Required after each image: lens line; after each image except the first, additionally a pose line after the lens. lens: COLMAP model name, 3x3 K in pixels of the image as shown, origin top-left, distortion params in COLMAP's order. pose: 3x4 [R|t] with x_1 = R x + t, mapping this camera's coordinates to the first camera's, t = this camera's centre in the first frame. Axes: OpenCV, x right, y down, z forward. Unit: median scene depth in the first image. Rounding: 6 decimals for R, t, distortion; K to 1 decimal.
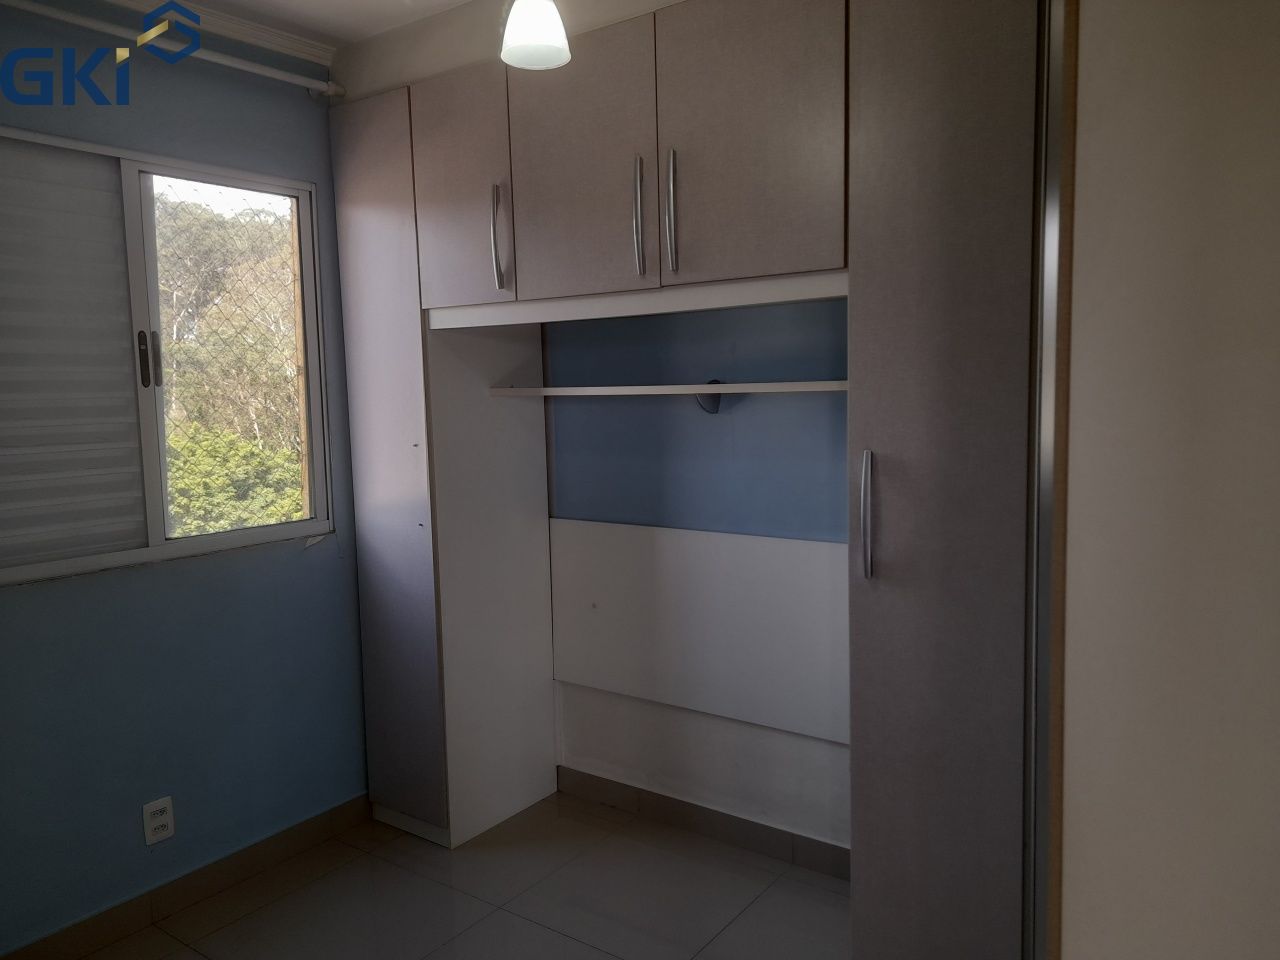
lens RADIAL K [[946.0, 0, 638.8], [0, 946.0, 477.7], [0, 0, 1]] dist [0.046341, -0.003848]
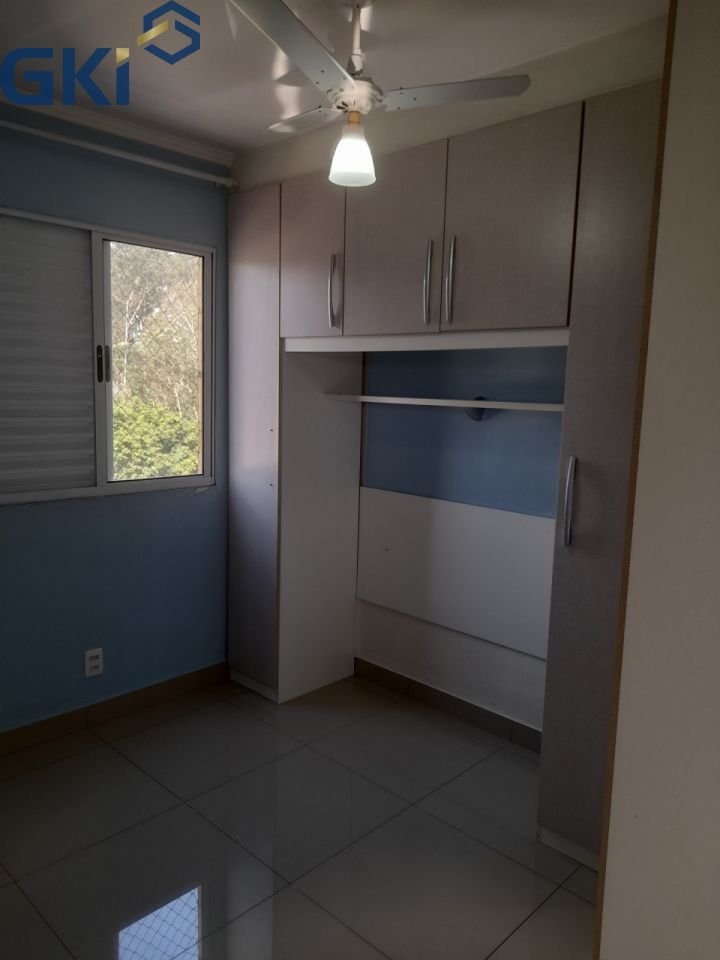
lens RADIAL K [[720.3, 0, 360.0], [0, 720.3, 480.0], [0, 0, 1]] dist [0.064355, -0.002469]
pose [[0.988683, 0.071549, -0.131859, 0.055149], [-0.066624, 0.996919, 0.041393, -0.013349], [0.134415, -0.032139, 0.990404, -0.091351]]
